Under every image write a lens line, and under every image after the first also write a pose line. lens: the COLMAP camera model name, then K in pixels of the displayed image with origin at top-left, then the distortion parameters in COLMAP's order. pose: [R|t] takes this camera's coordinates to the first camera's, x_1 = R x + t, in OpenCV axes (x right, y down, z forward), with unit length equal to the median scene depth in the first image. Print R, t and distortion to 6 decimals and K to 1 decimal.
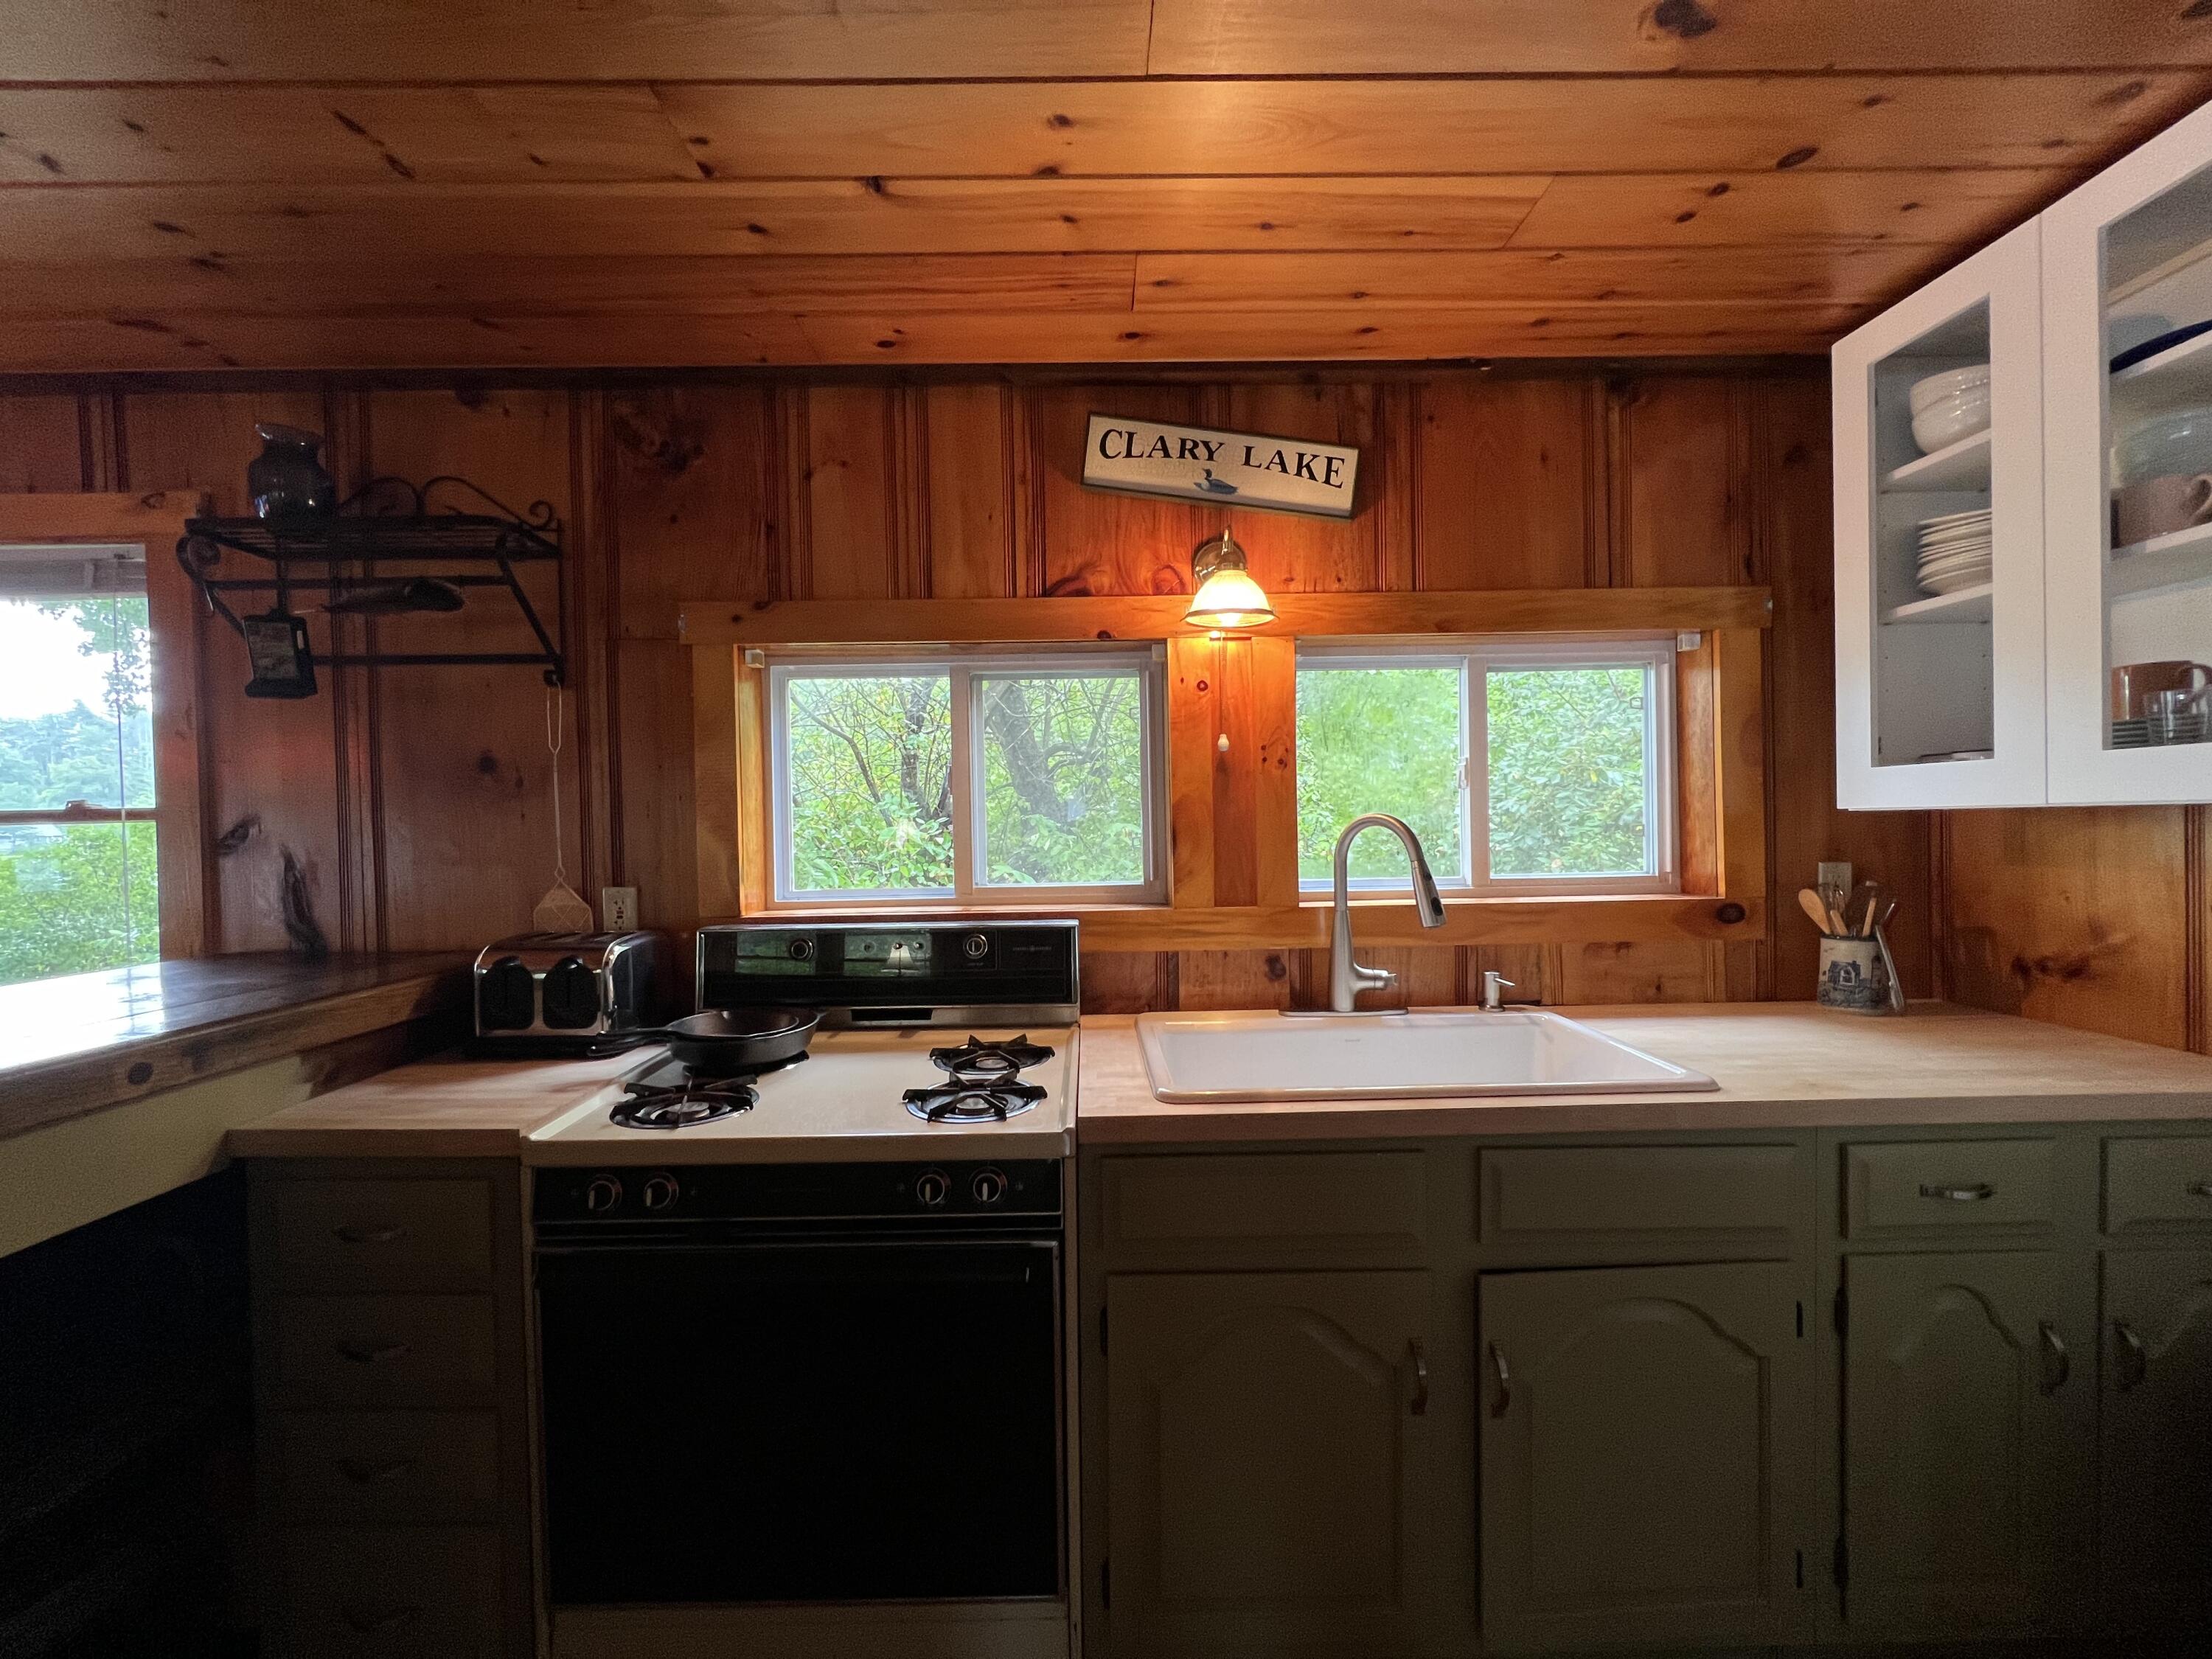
lens RADIAL K [[880.7, 0, 1099.6], [0, 880.7, 838.2], [0, 0, 1]] dist [-0.002215, -0.000147]
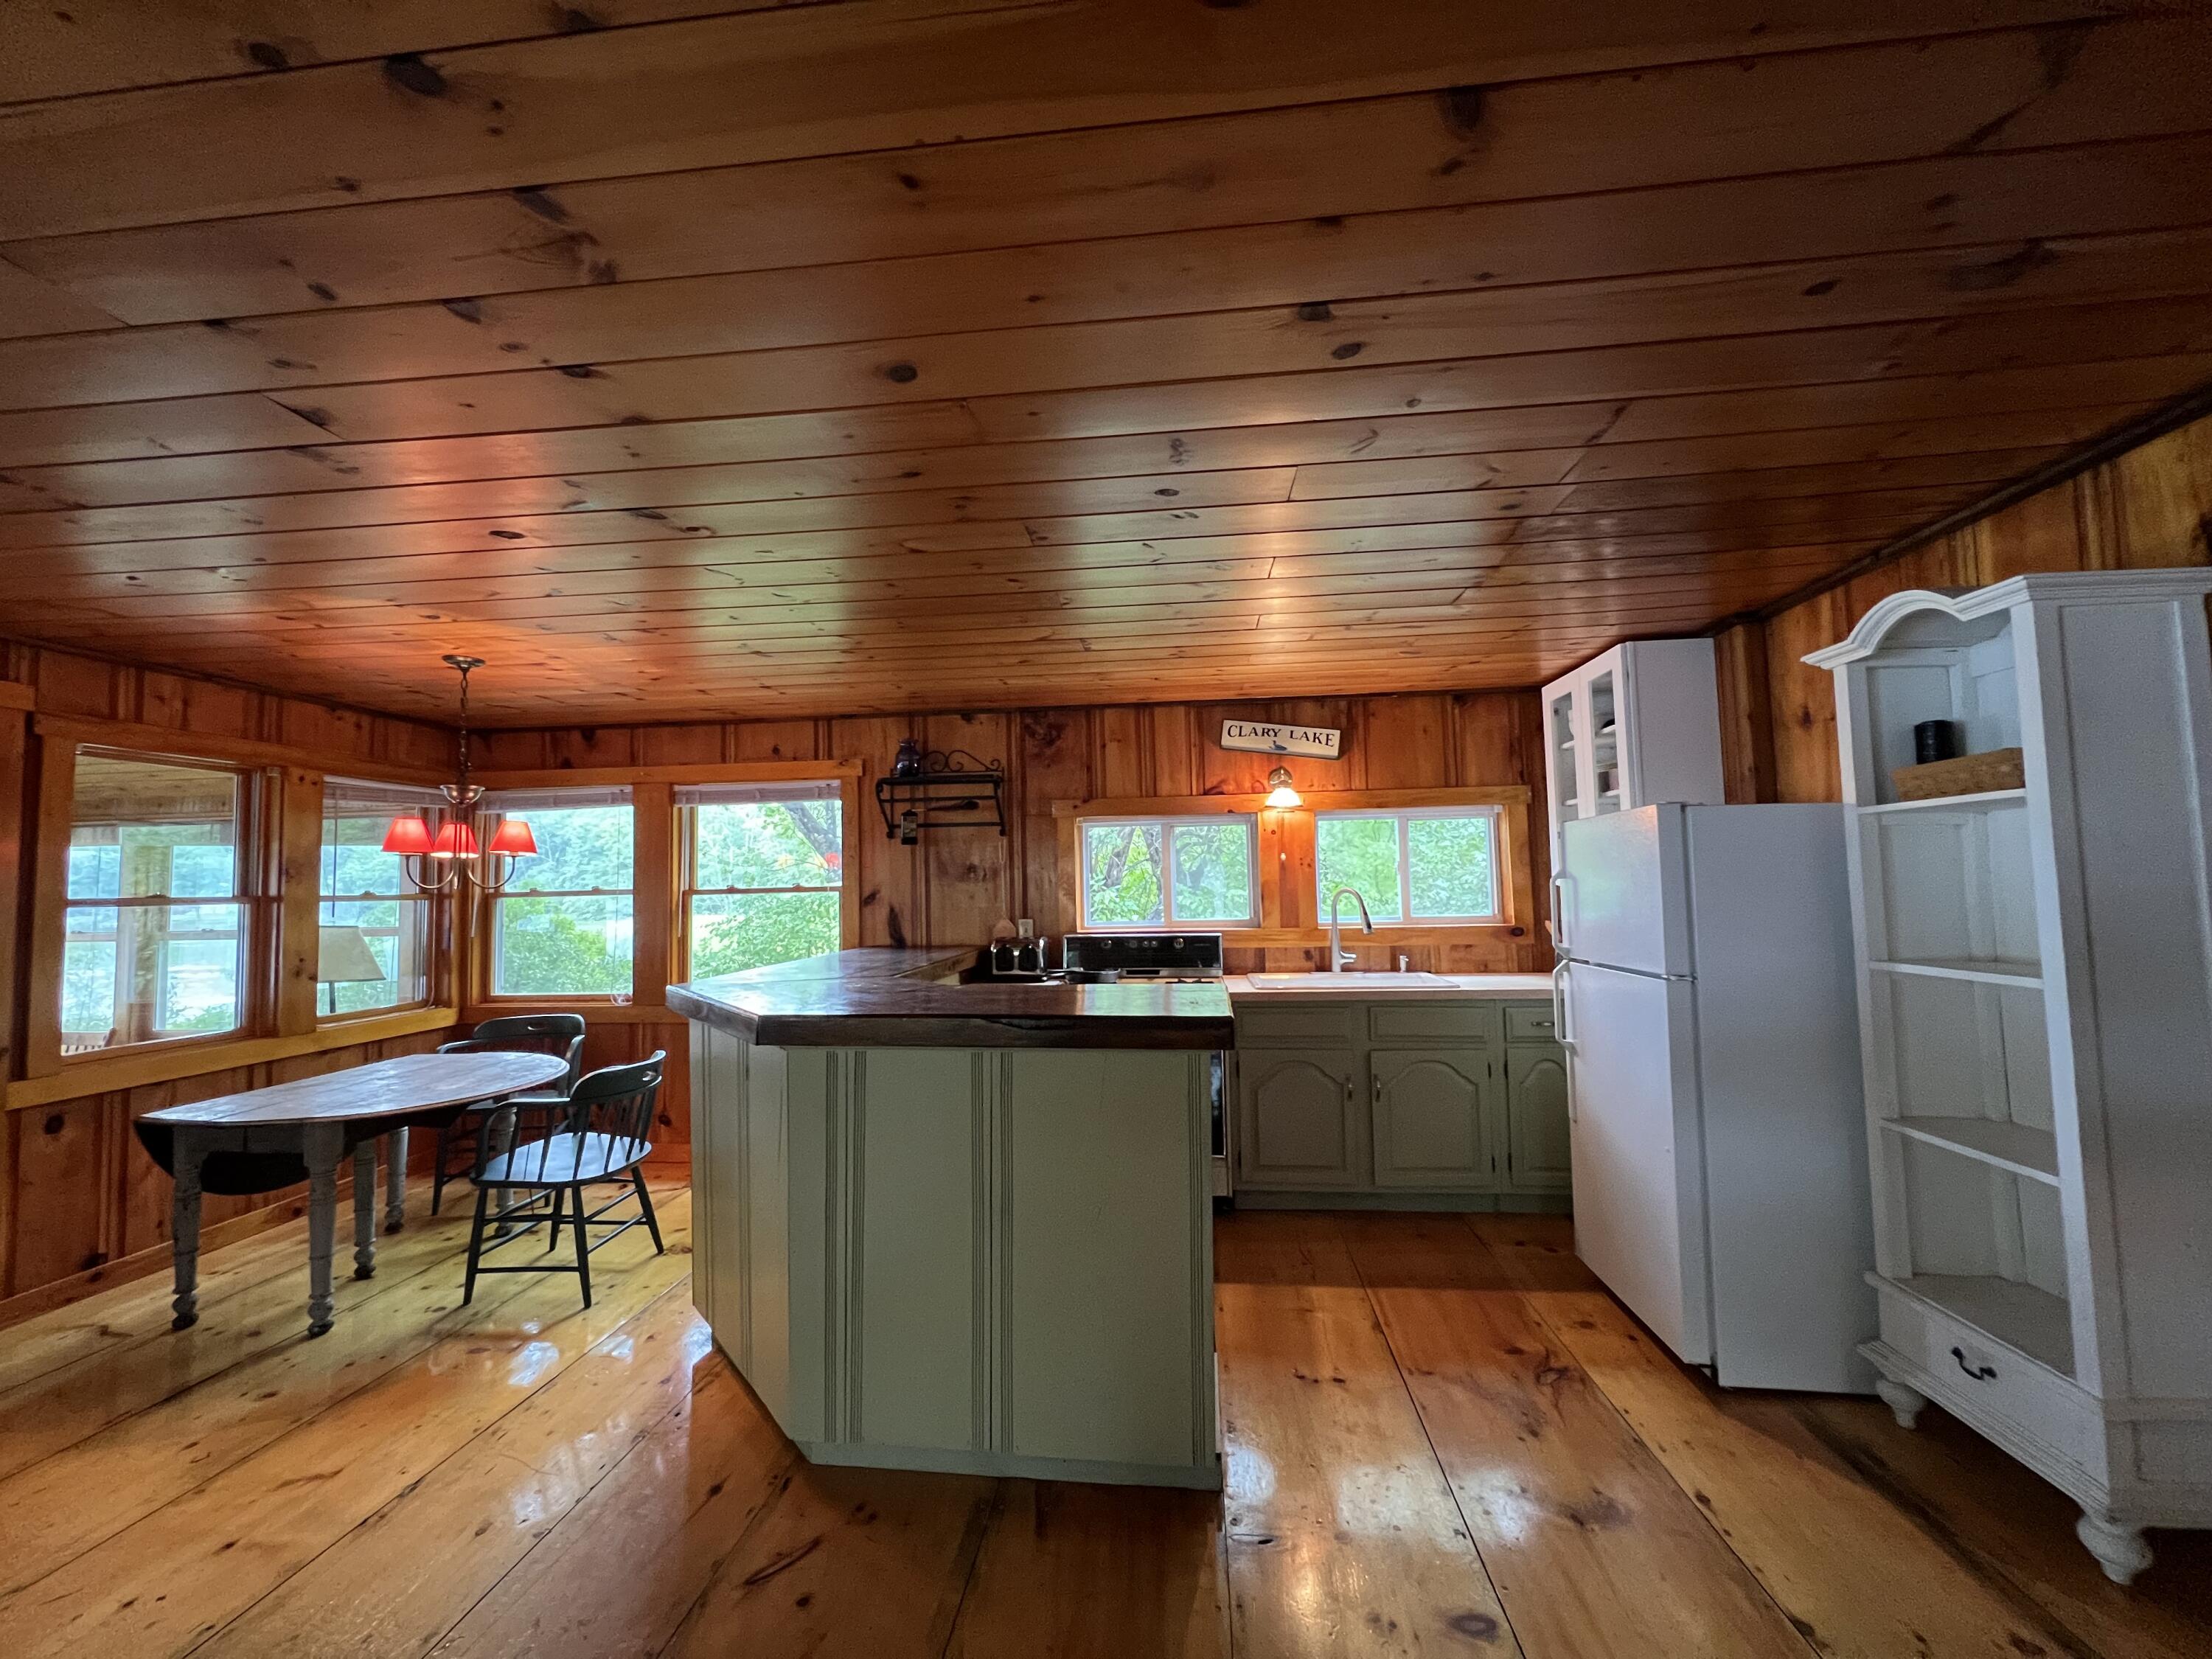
lens RADIAL K [[880.7, 0, 1094.0], [0, 880.7, 824.6], [0, 0, 1]] dist [-0.002215, -0.000147]
pose [[0.992510, -0.011823, -0.121592, -0.071339], [0.002033, 0.996767, -0.080326, -0.008585], [0.122148, 0.079477, 0.989325, -1.355215]]
